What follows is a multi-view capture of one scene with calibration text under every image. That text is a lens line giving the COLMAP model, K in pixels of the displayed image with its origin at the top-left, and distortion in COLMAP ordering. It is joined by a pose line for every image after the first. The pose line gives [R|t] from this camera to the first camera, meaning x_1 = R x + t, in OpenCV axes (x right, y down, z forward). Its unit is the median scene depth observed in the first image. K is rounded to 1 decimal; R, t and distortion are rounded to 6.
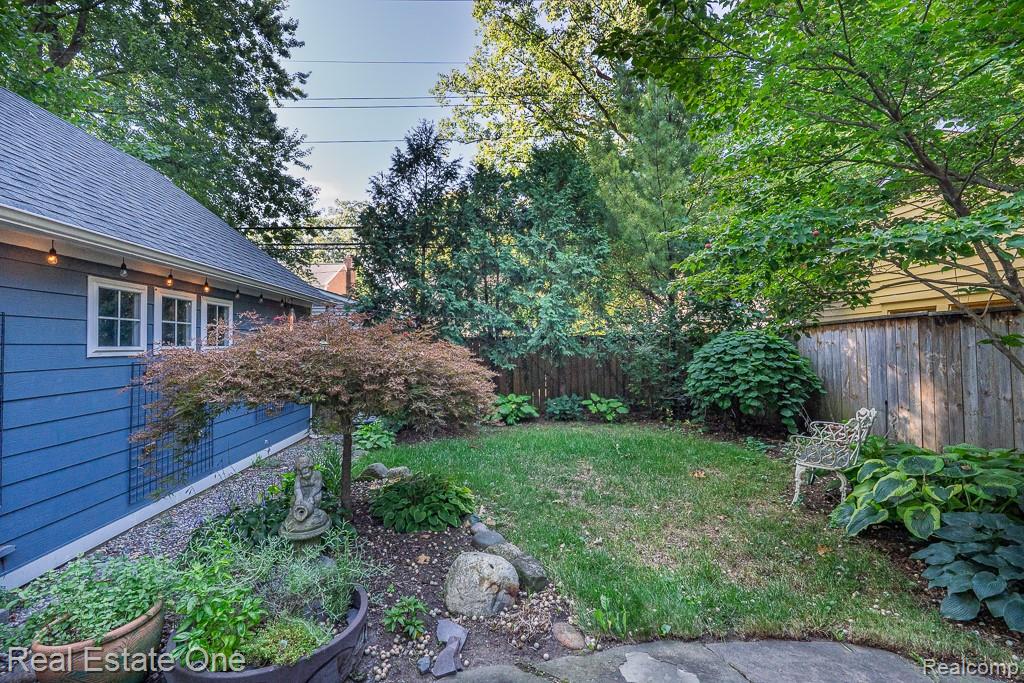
lens RADIAL K [[469.1, 0, 515.3], [0, 469.1, 334.2], [0, 0, 1]] dist [-0.003893, -0.000160]
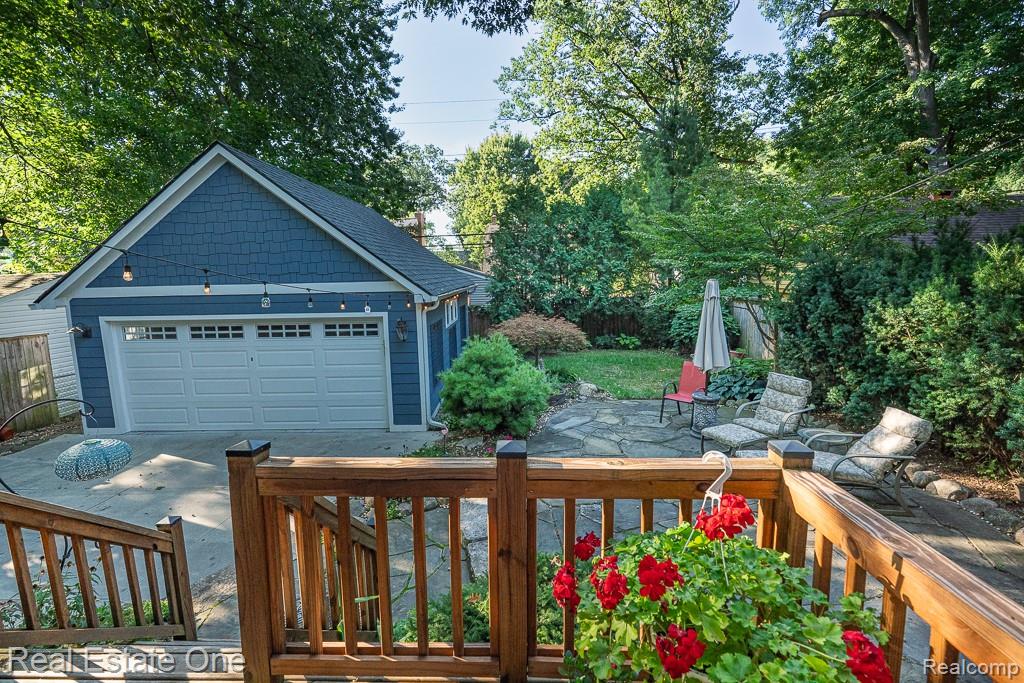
lens RADIAL K [[466.2, 0, 509.9], [0, 466.2, 344.4], [0, 0, 1]] dist [-0.003222, -0.000410]
pose [[0.996196, -0.004253, -0.087037, -0.113245], [0.019368, 0.984630, 0.173574, -0.159274], [0.084961, -0.174600, 0.980967, -0.836767]]
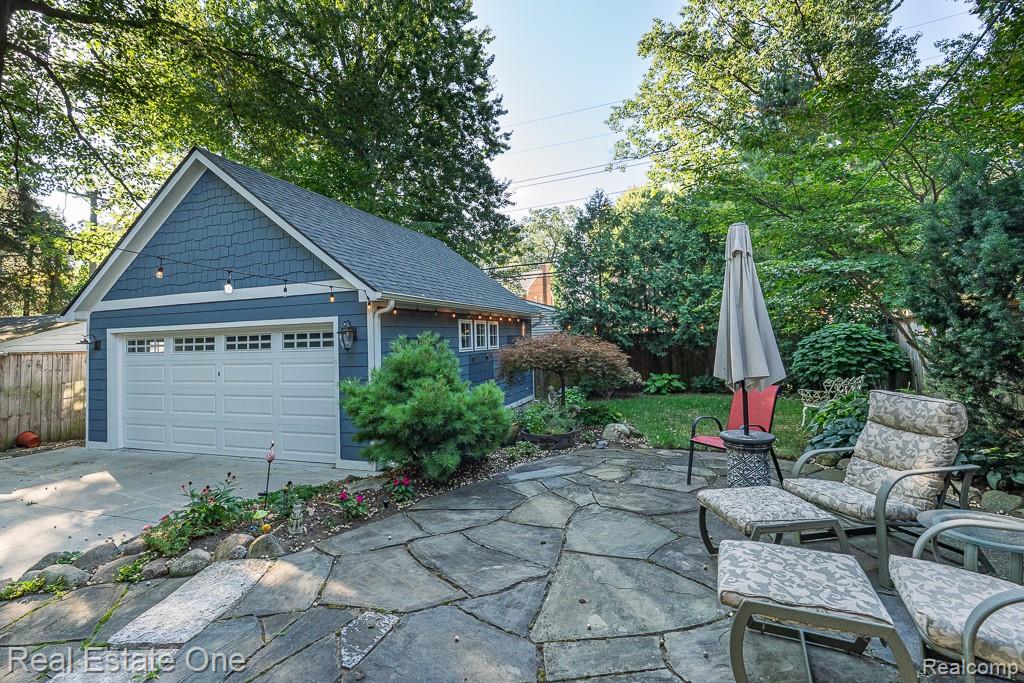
lens RADIAL K [[470.4, 0, 507.4], [0, 470.4, 324.0], [0, 0, 1]] dist [-0.002504, 0.000281]
pose [[0.913440, -0.040345, -0.404969, 0.143080], [0.039778, 0.999160, -0.009819, -0.028644], [0.405025, -0.007140, 0.914278, -0.514286]]
